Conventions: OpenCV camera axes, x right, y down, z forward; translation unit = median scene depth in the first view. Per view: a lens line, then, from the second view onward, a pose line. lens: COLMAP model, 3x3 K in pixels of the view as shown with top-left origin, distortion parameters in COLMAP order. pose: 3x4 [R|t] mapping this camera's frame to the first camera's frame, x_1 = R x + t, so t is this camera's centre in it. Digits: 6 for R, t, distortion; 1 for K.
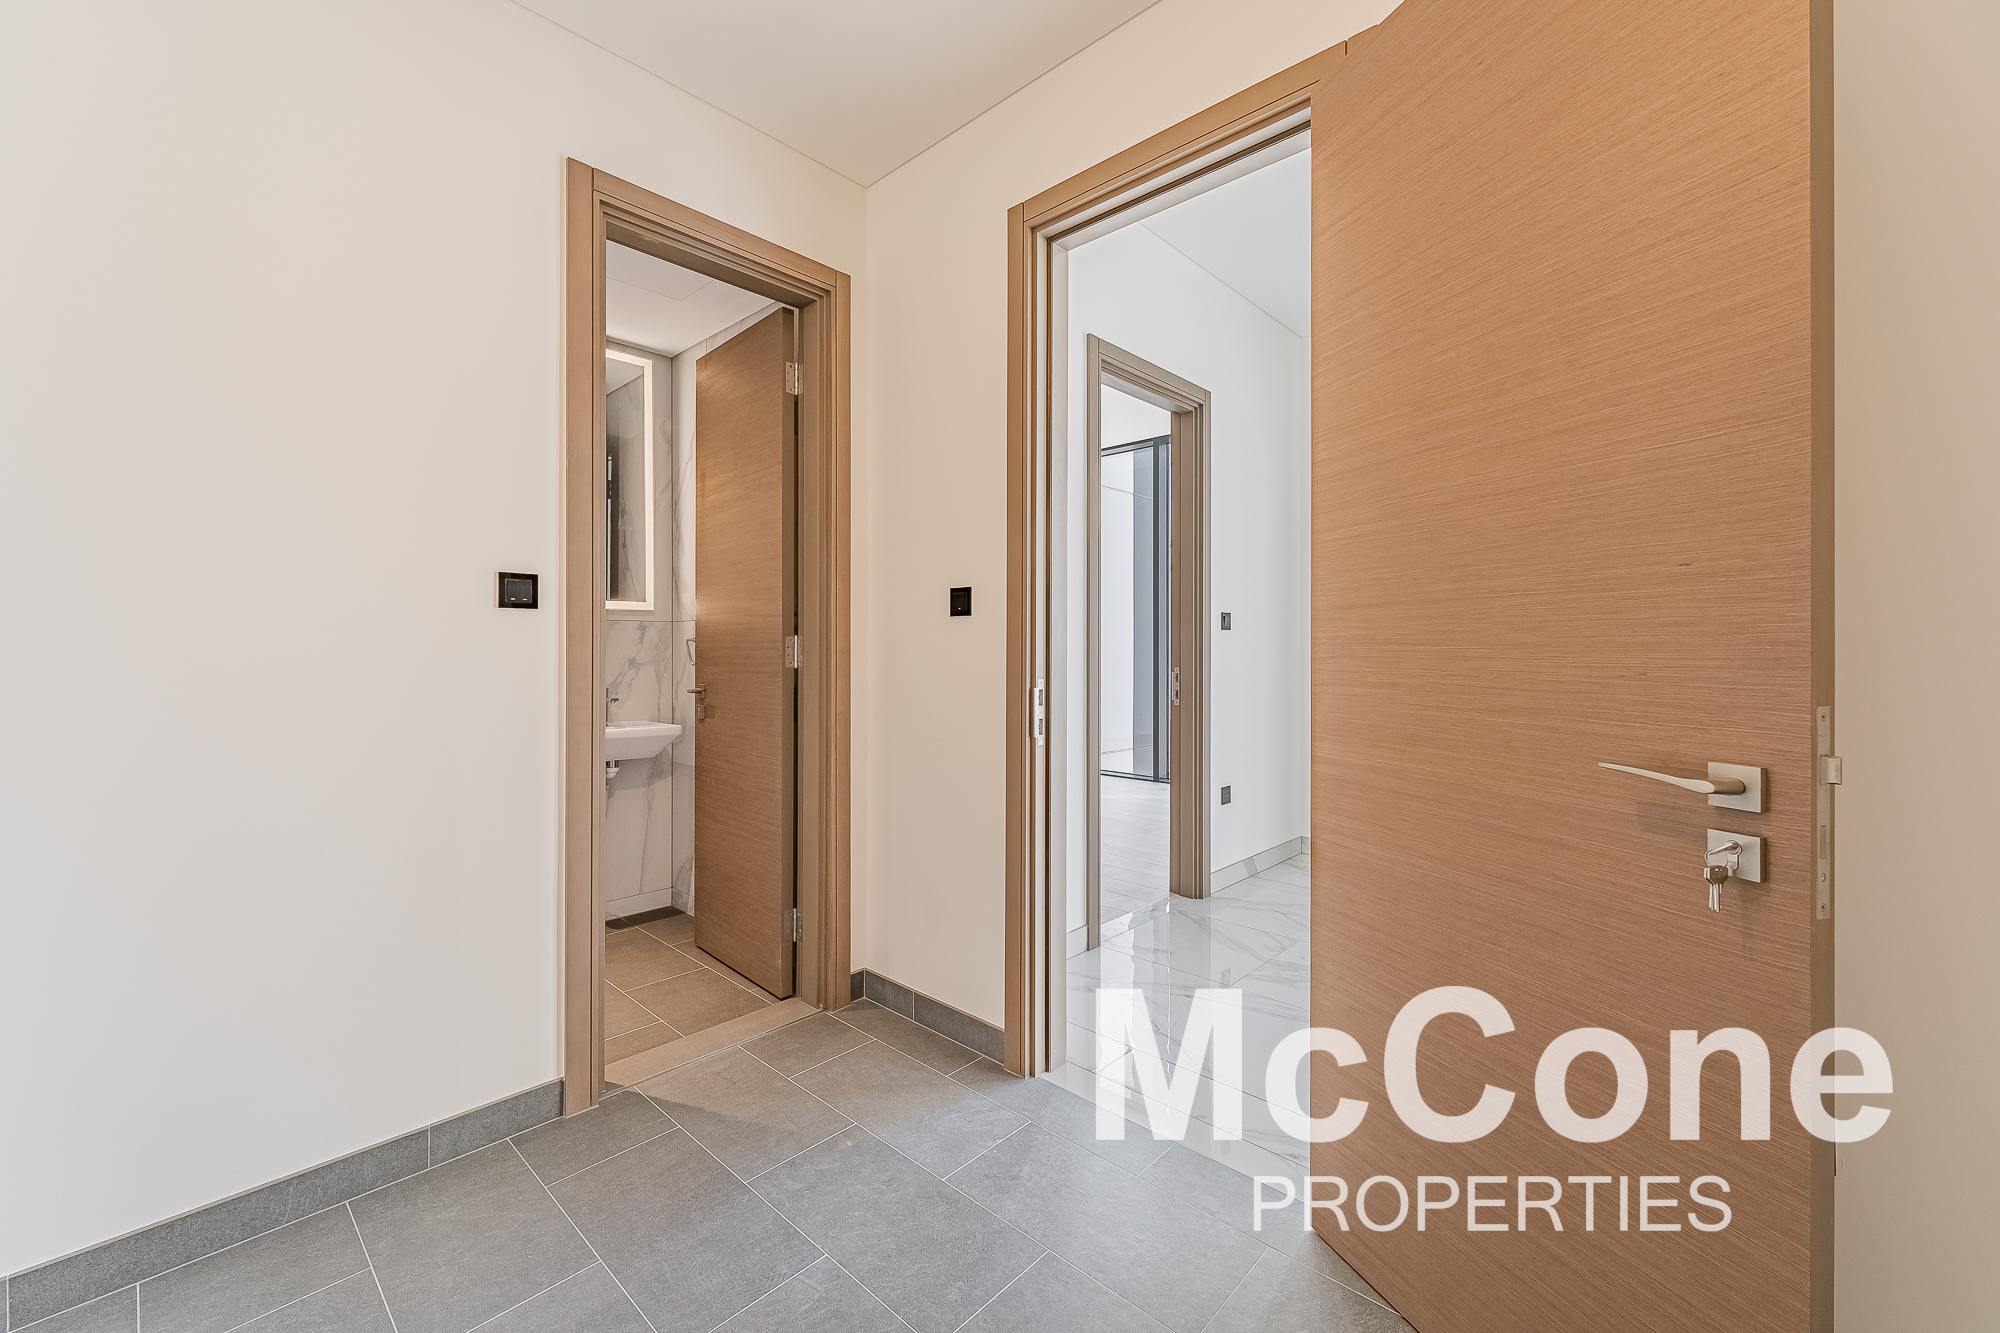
lens RADIAL K [[795.7, 0, 992.5], [0, 795.7, 656.8], [0, 0, 1]] dist [0.002342, 0.000029]
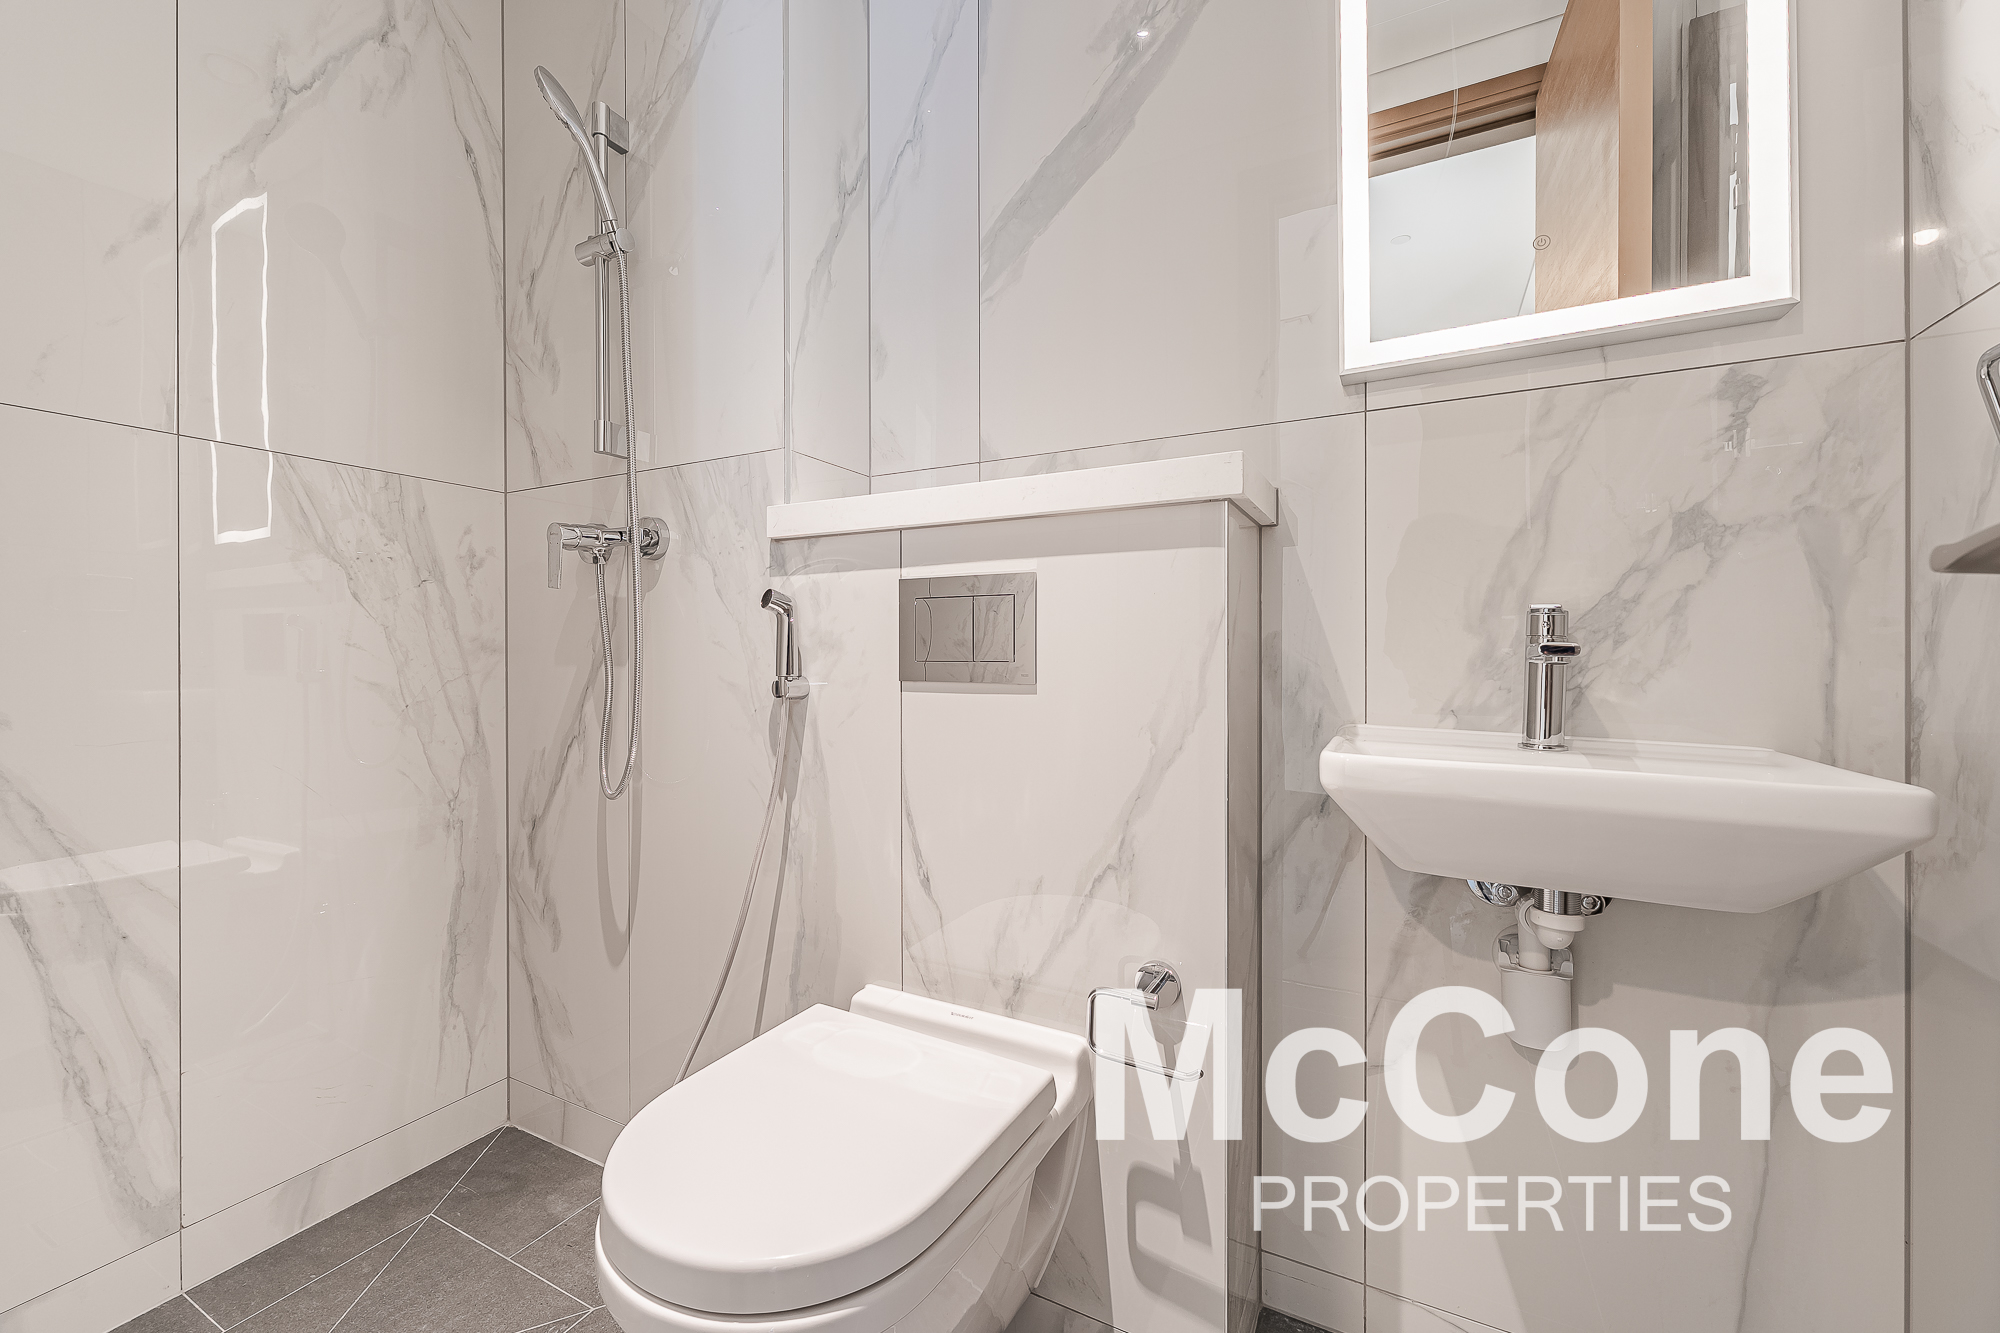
lens RADIAL K [[795.7, 0, 992.5], [0, 795.7, 656.8], [0, 0, 1]] dist [0.002342, 0.000029]
pose [[0.261284, -0.001524, -0.965261, -0.251830], [0.002480, 0.999997, -0.000907, 0.050693], [0.965259, -0.002157, 0.261287, 0.695110]]
